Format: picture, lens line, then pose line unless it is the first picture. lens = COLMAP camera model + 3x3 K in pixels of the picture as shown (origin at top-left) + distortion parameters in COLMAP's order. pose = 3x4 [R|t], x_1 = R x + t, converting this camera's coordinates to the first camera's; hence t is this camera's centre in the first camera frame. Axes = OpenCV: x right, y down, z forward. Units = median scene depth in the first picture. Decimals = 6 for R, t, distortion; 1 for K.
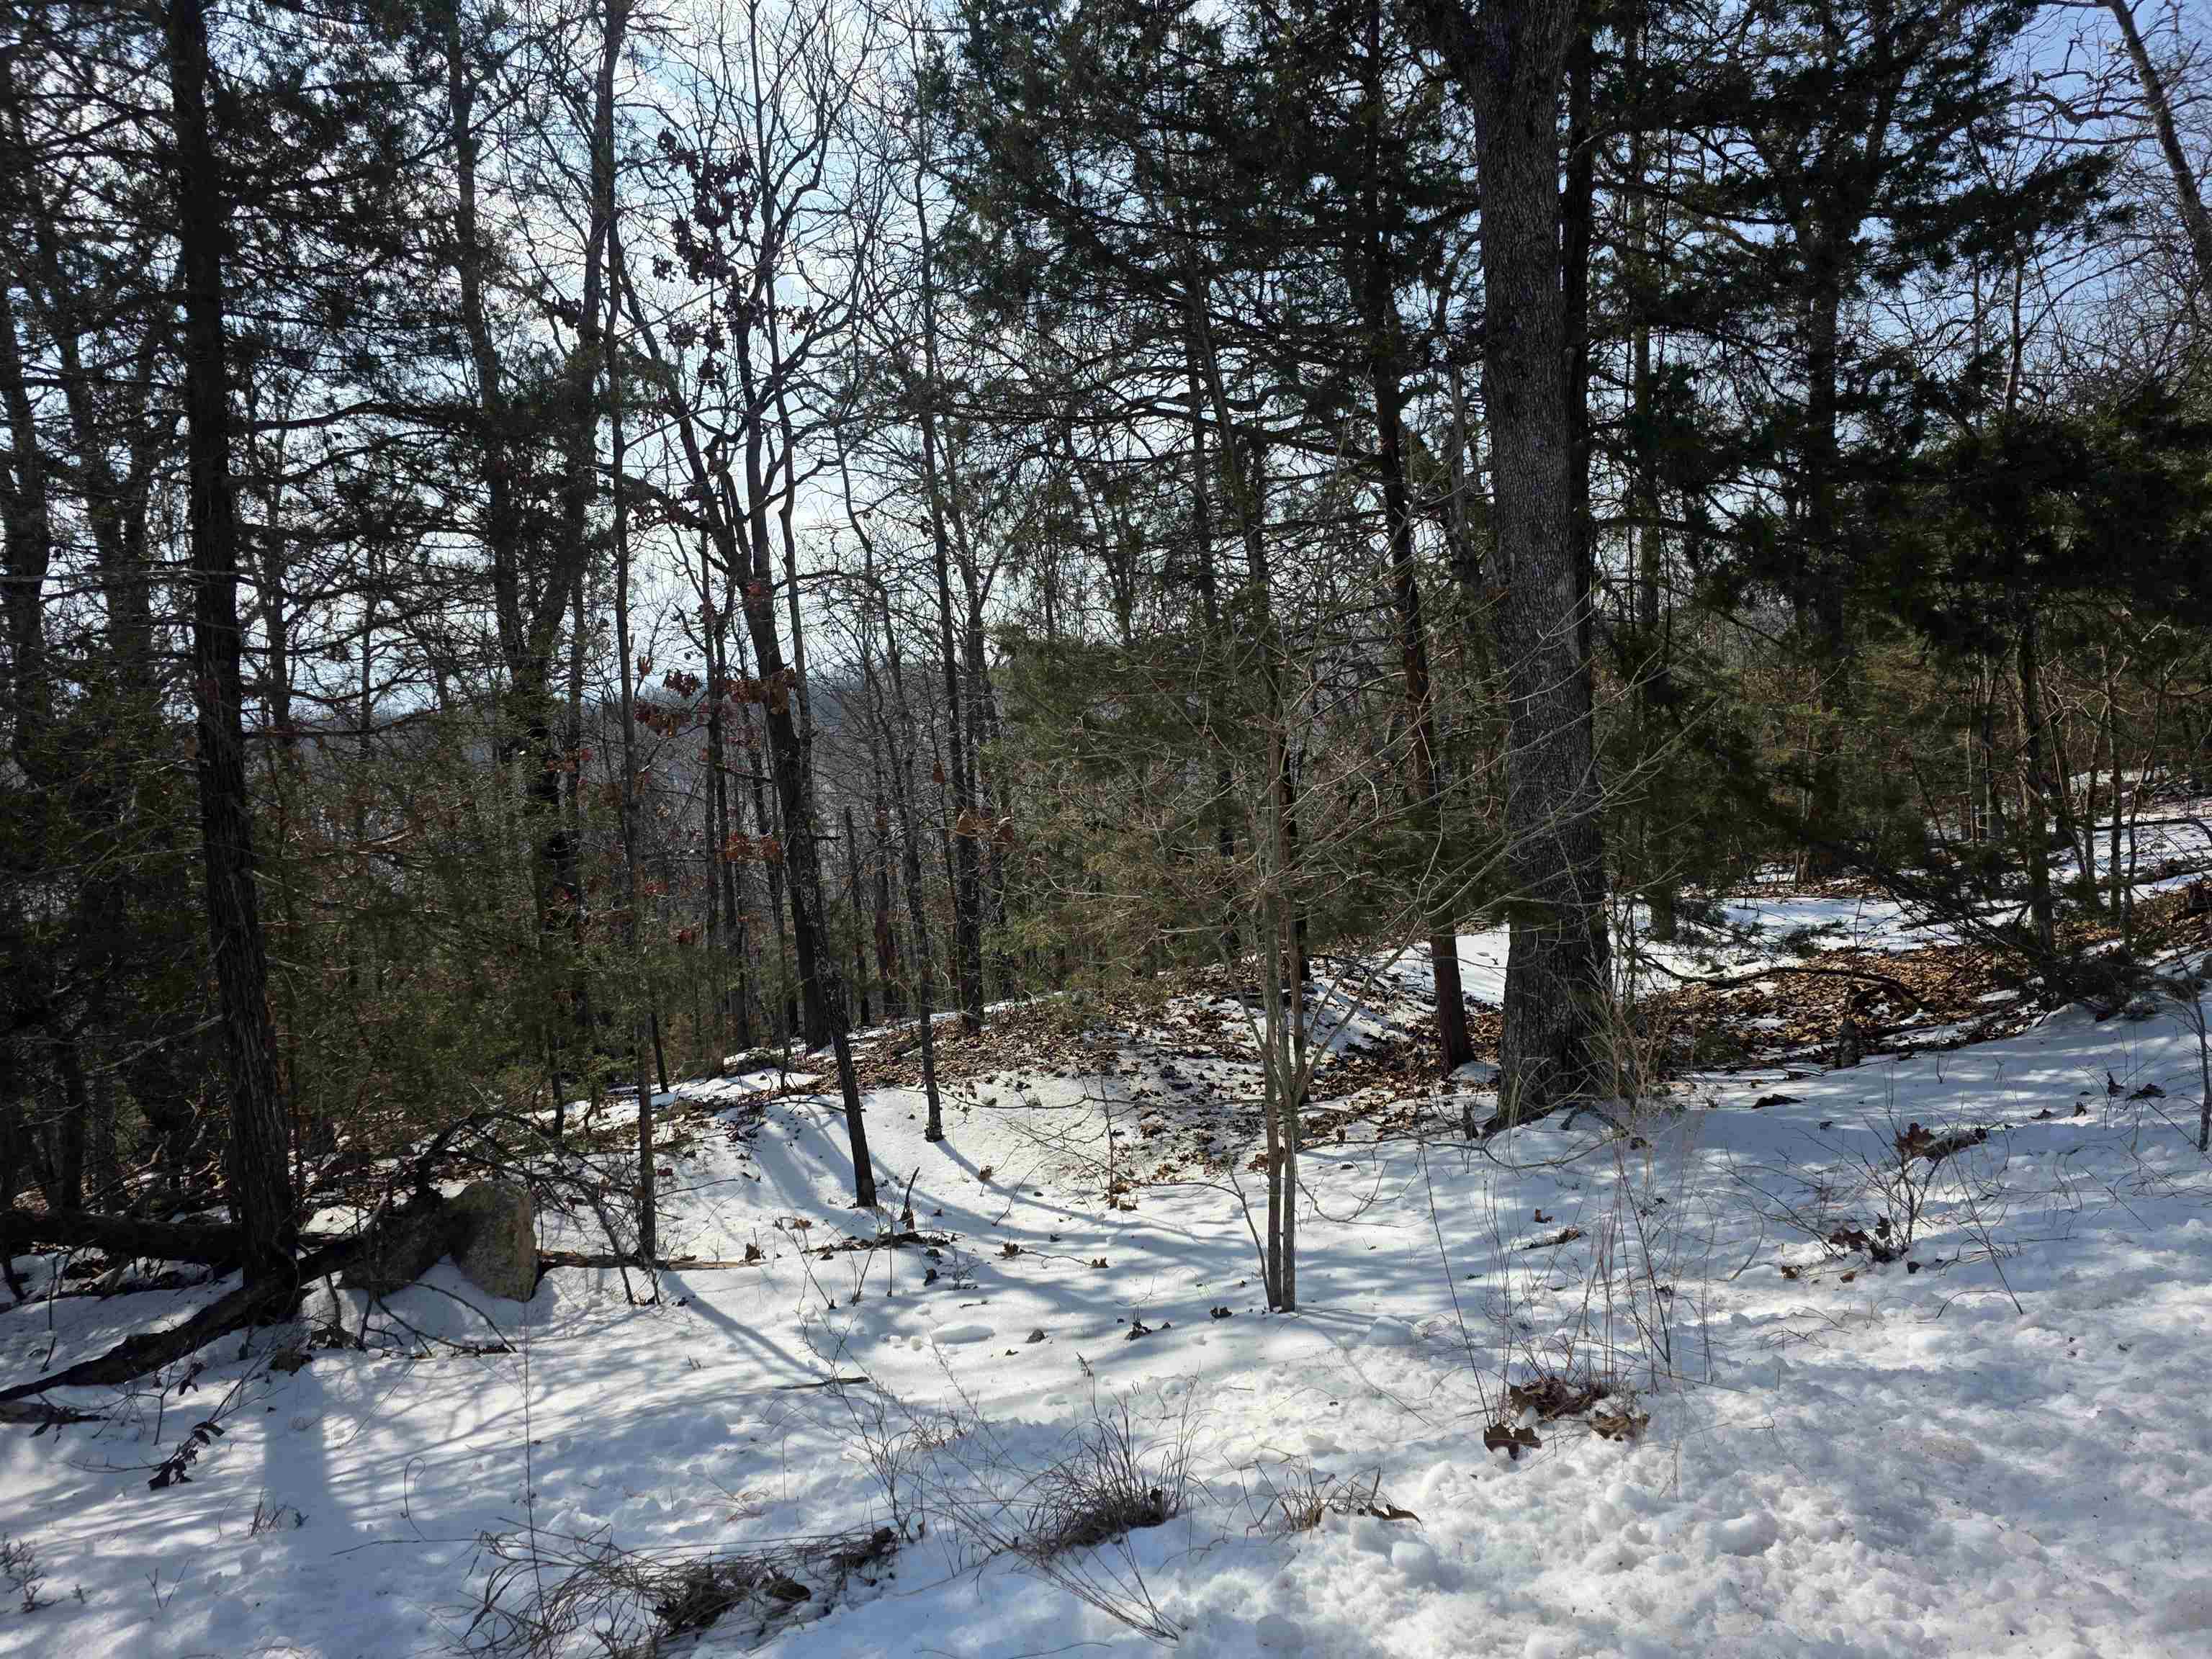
lens RADIAL K [[1472.5, 0, 1099.8], [0, 1472.5, 800.6], [0, 0, 1]] dist [0.063793, -0.052879]
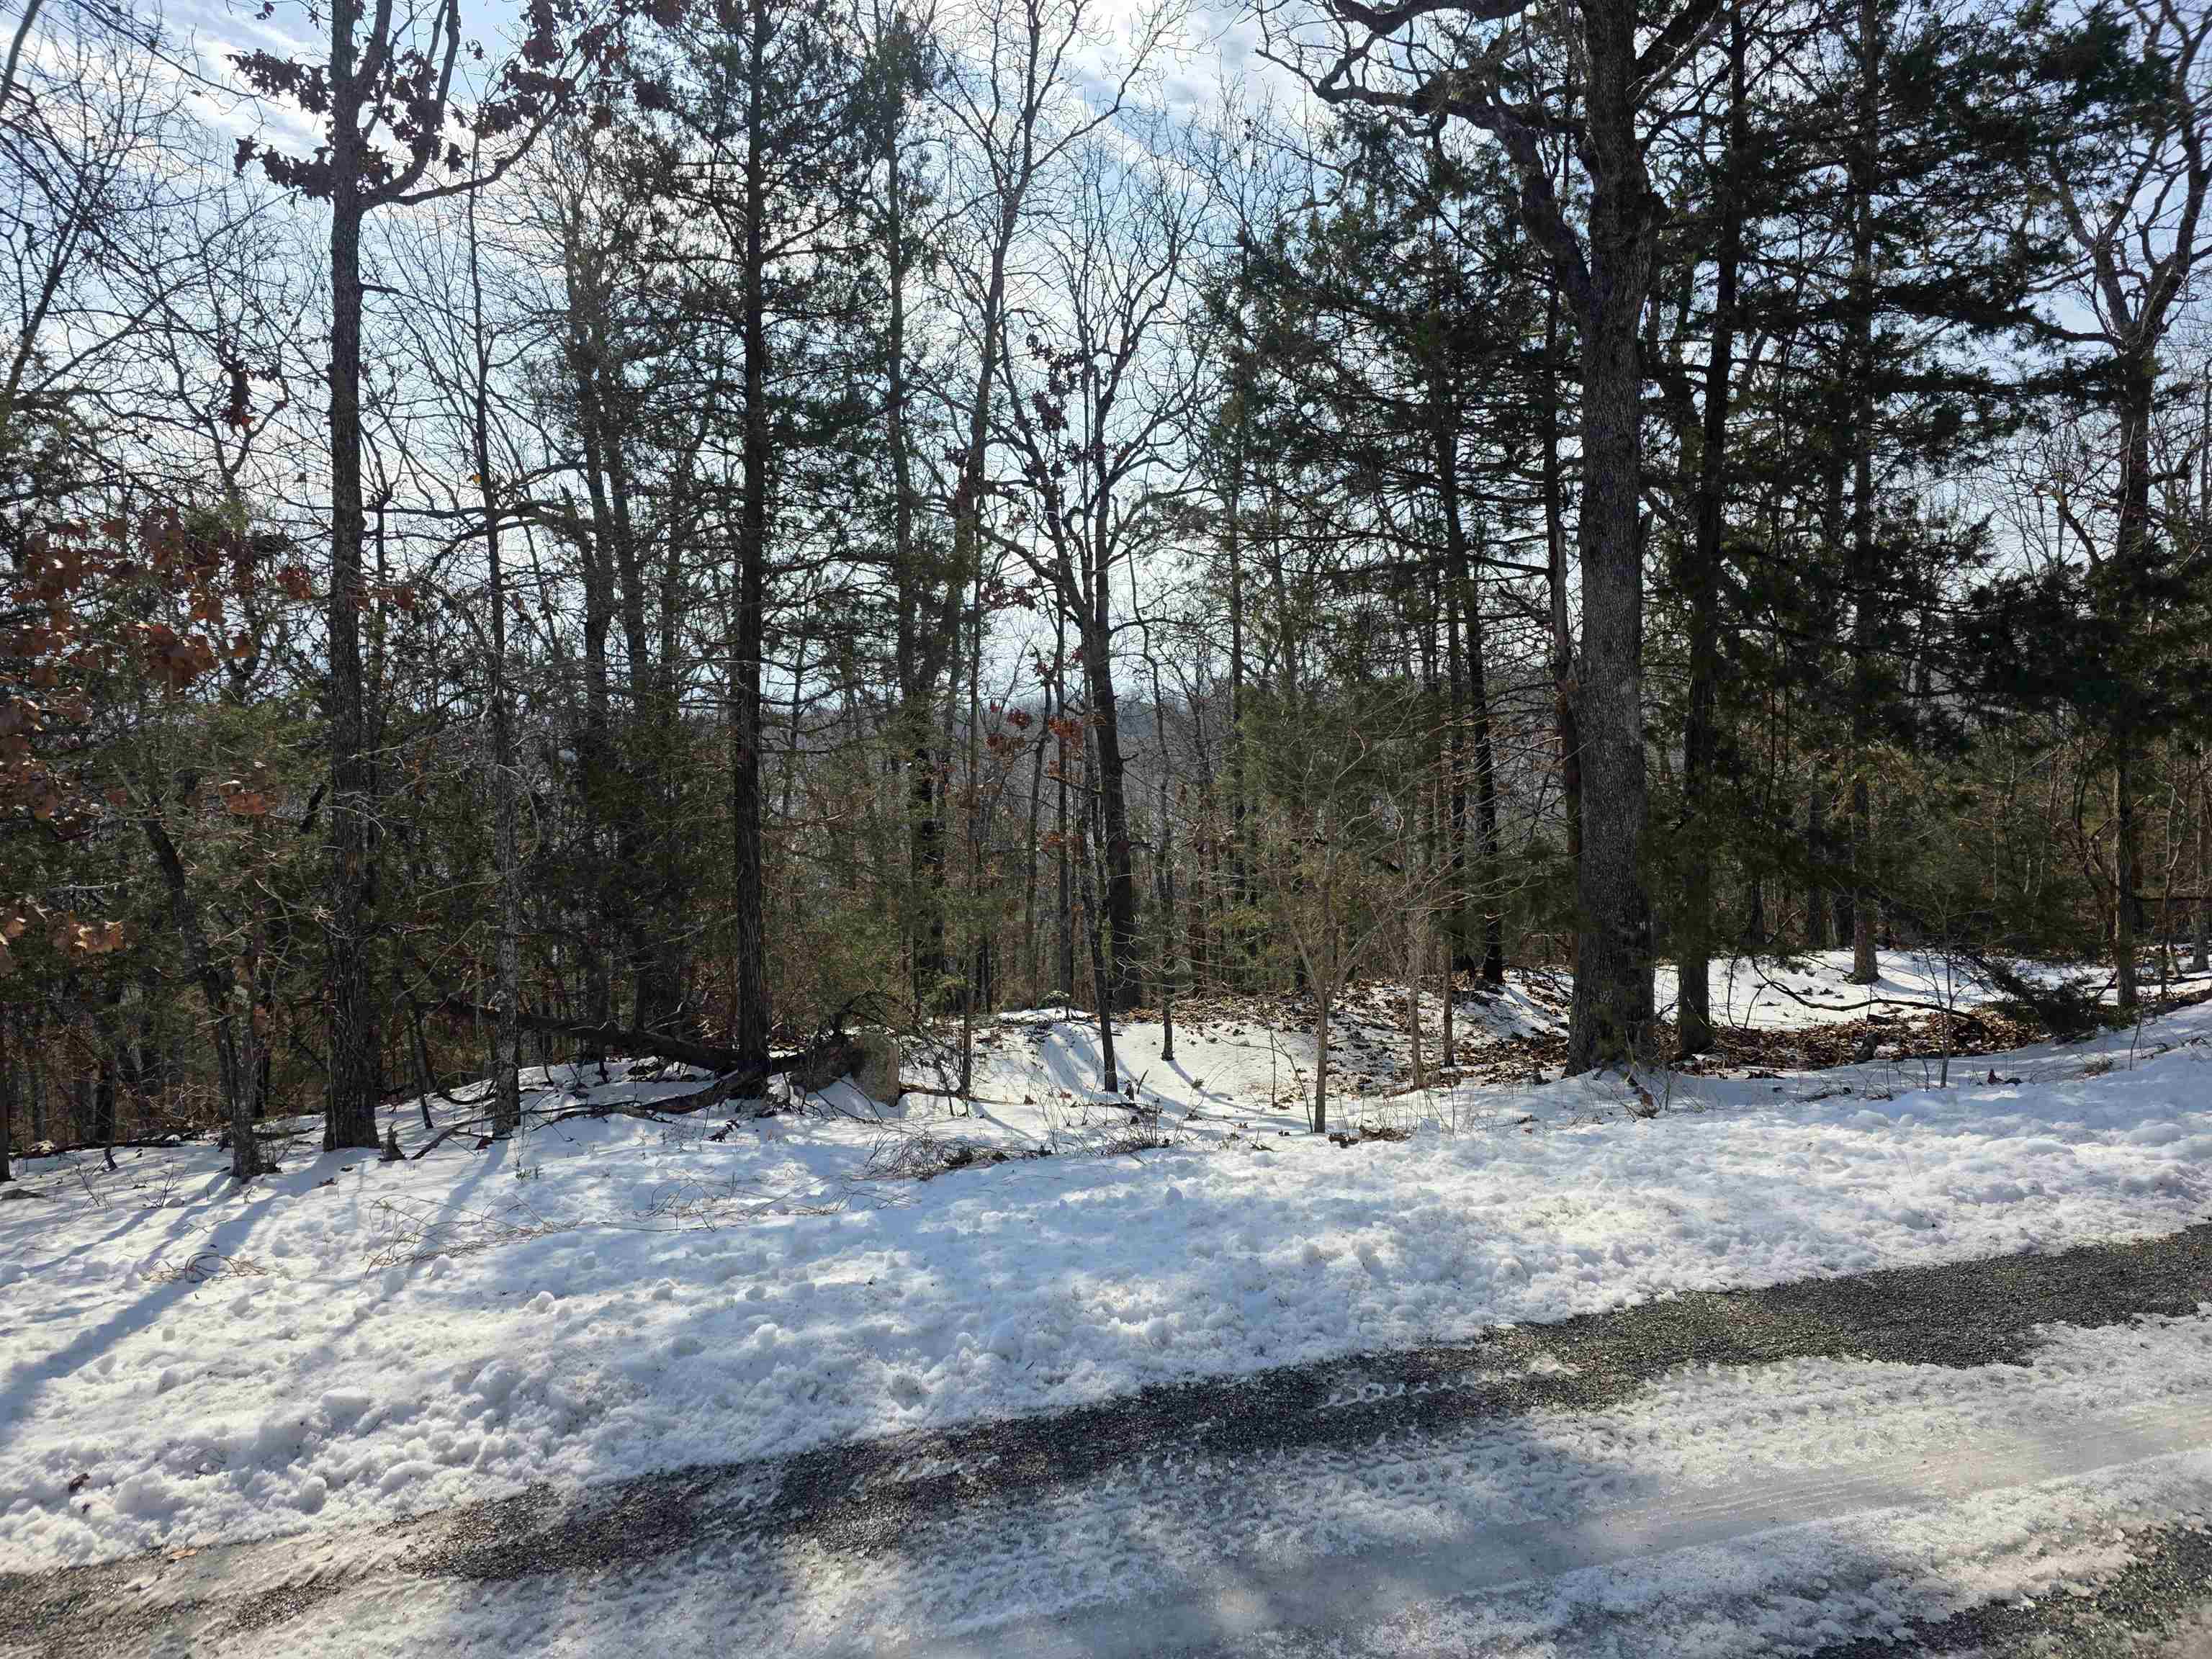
lens RADIAL K [[1472.5, 0, 1039.1], [0, 1472.5, 761.4], [0, 0, 1]] dist [0.063793, -0.052879]
pose [[0.960257, 0.049402, -0.274712, 0.134907], [-0.060648, 0.997627, -0.032587, 0.002625], [0.272450, 0.047953, 0.960974, -0.364091]]
